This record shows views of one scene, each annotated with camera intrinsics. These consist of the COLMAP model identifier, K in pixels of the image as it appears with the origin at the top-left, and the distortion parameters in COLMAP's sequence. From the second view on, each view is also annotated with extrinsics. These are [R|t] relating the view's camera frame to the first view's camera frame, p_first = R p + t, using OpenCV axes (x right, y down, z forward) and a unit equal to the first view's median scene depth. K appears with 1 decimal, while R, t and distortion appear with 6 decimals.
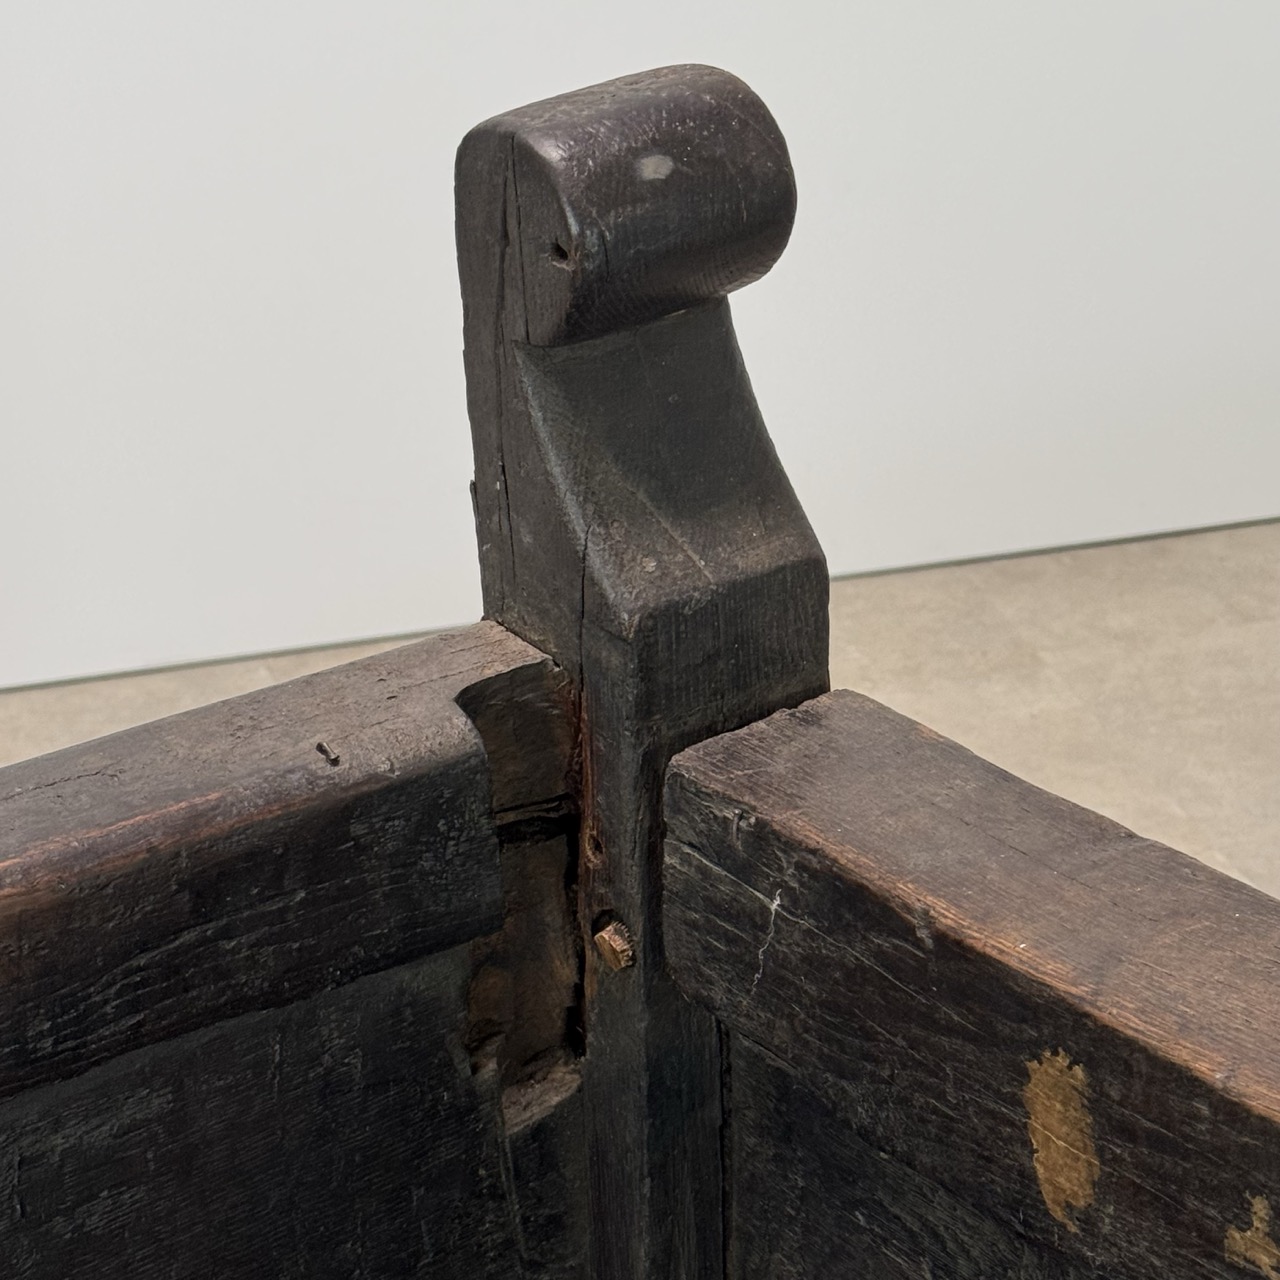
lens RADIAL K [[3282.1, 0, 640.0], [0, 3282.1, 640.0], [0, 0, 1]] dist [0.144263, -0.069564]
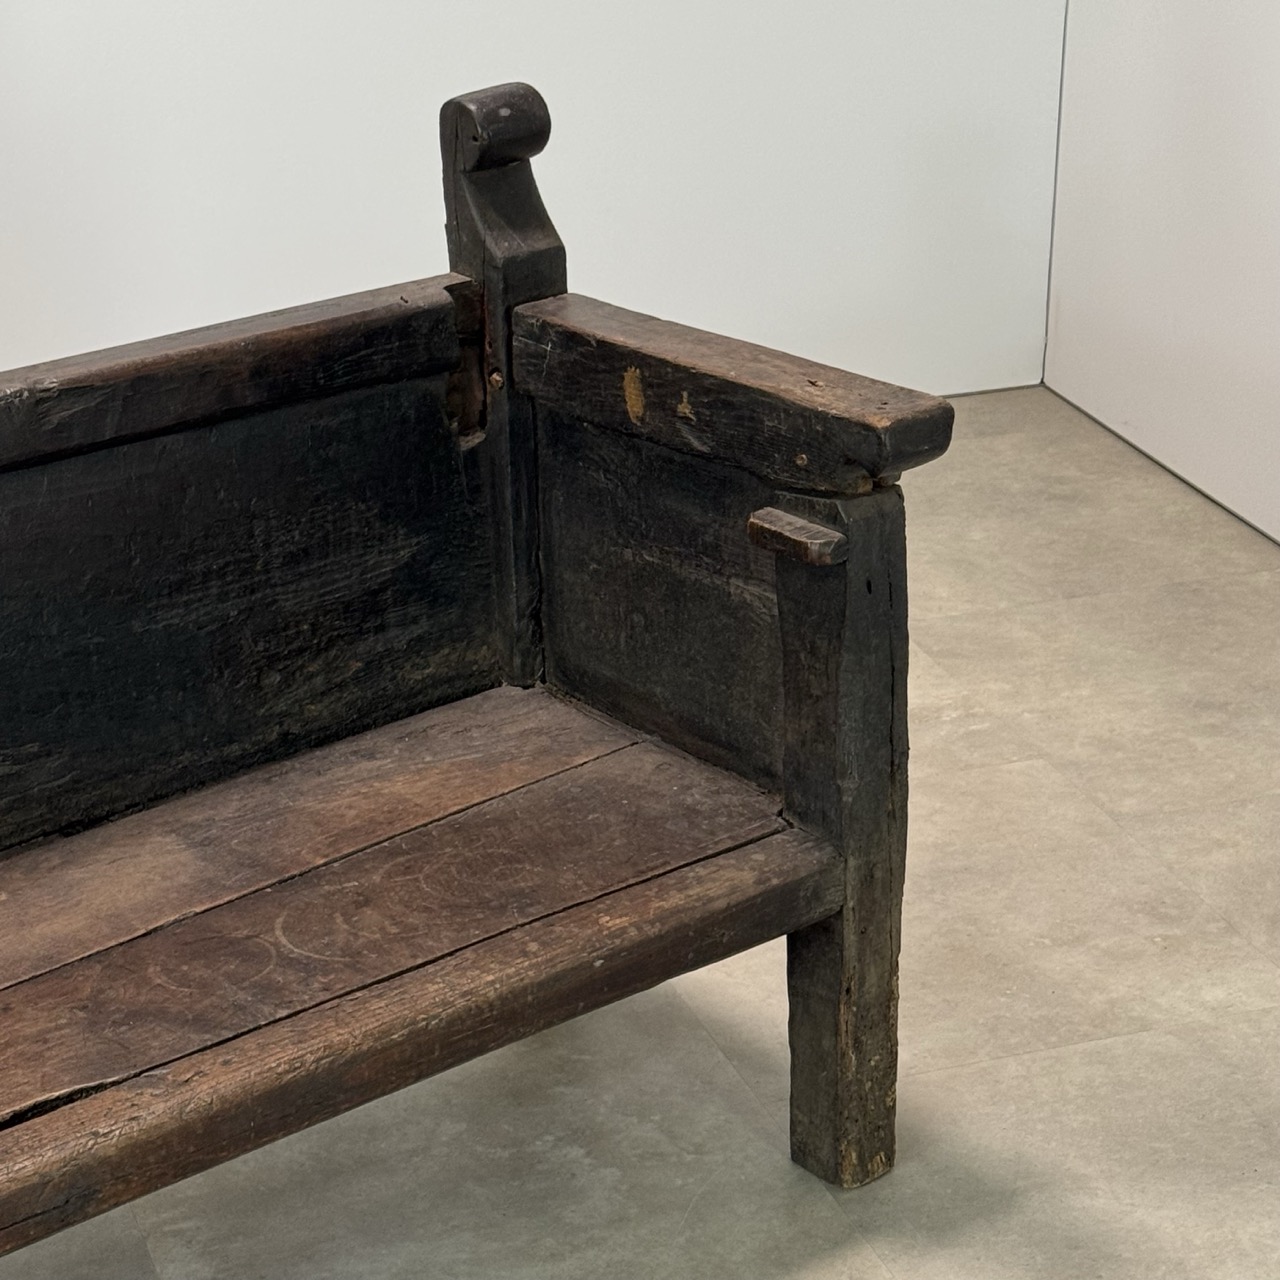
lens RADIAL K [[3282.1, 0, 640.0], [0, 3282.1, 640.0], [0, 0, 1]] dist [0.144263, -0.069564]
pose [[0.998650, -0.020742, 0.047630, -0.025829], [0.023529, 0.997998, -0.058702, 0.527064], [-0.046317, 0.059743, 0.997139, -2.035420]]
